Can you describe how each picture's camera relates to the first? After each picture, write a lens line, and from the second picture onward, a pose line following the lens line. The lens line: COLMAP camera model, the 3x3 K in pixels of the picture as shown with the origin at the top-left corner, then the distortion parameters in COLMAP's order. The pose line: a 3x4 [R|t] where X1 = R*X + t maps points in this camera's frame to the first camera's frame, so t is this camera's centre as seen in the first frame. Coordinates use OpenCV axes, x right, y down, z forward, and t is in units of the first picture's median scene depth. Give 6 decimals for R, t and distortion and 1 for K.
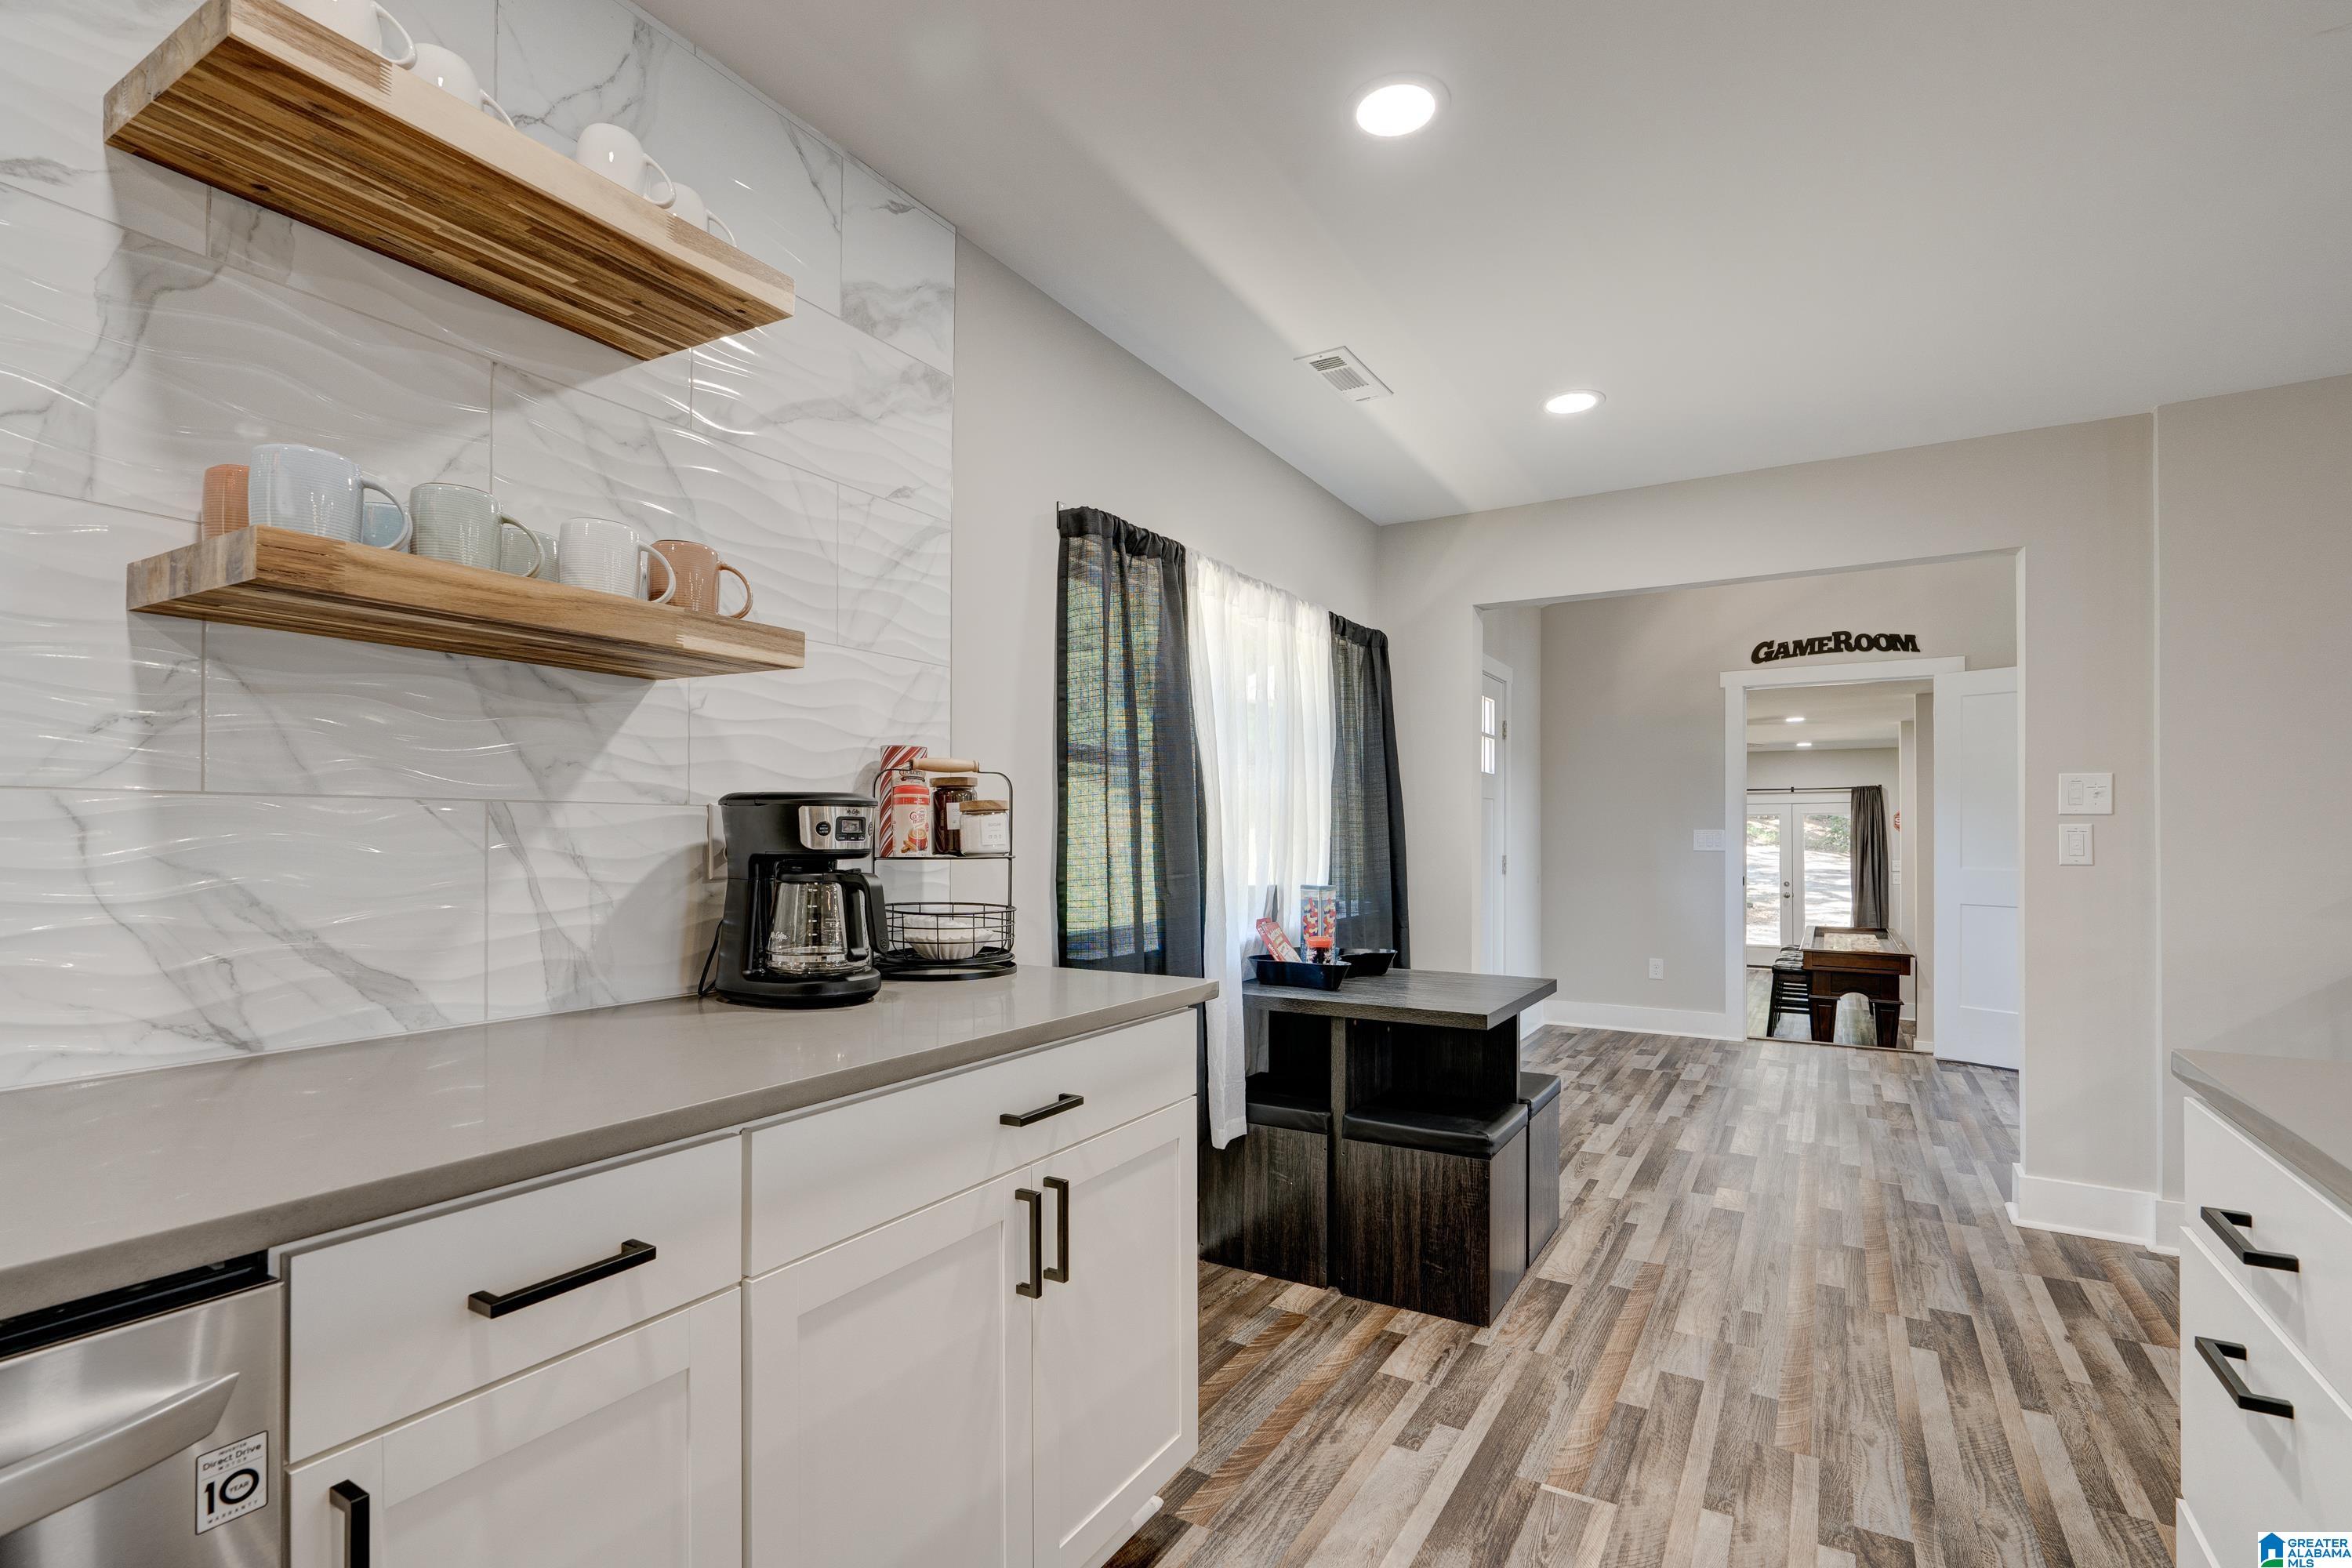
lens RADIAL K [[1069.7, 0, 1179.2], [0, 1069.7, 835.0], [0, 0, 1]] dist [-0.009298, 0.000434]
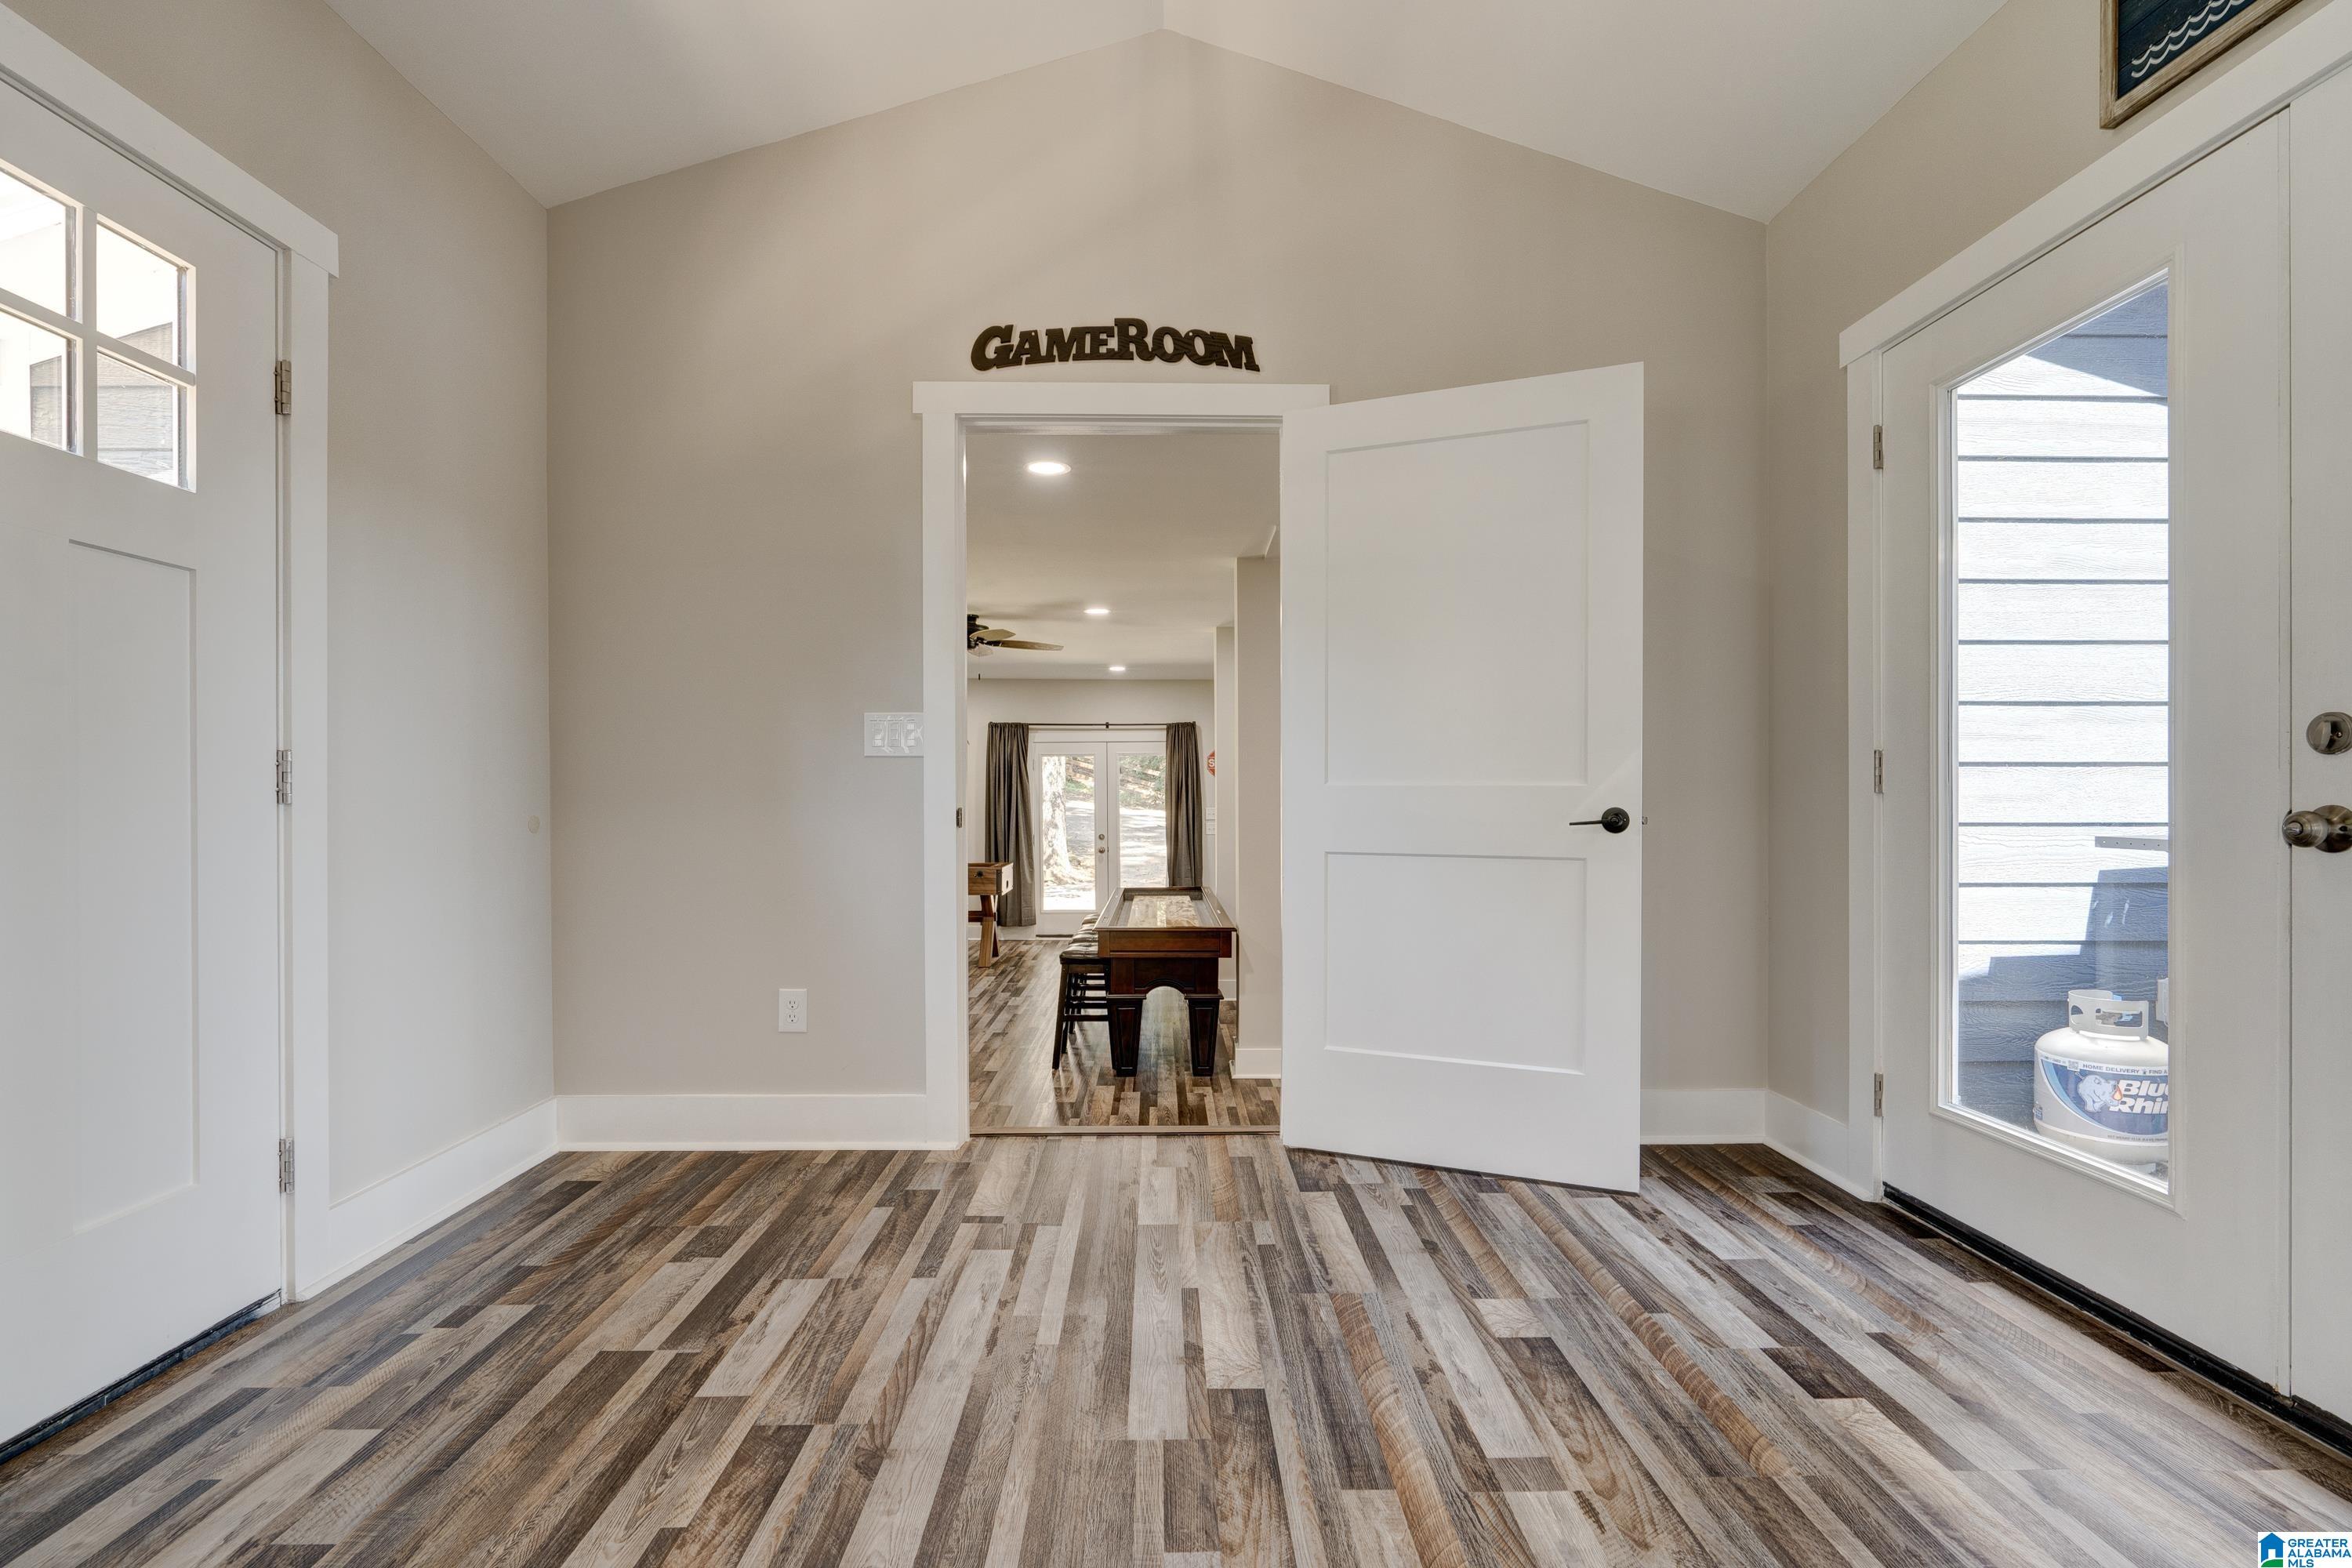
lens RADIAL K [[1069.7, 0, 1195.9], [0, 1069.7, 795.0], [0, 0, 1]] dist [-0.009298, 0.000434]
pose [[0.834347, -0.000221, 0.551239, 0.353539], [0.002942, 0.999987, -0.004053, 0.034818], [-0.551231, 0.005003, 0.834337, 0.539273]]
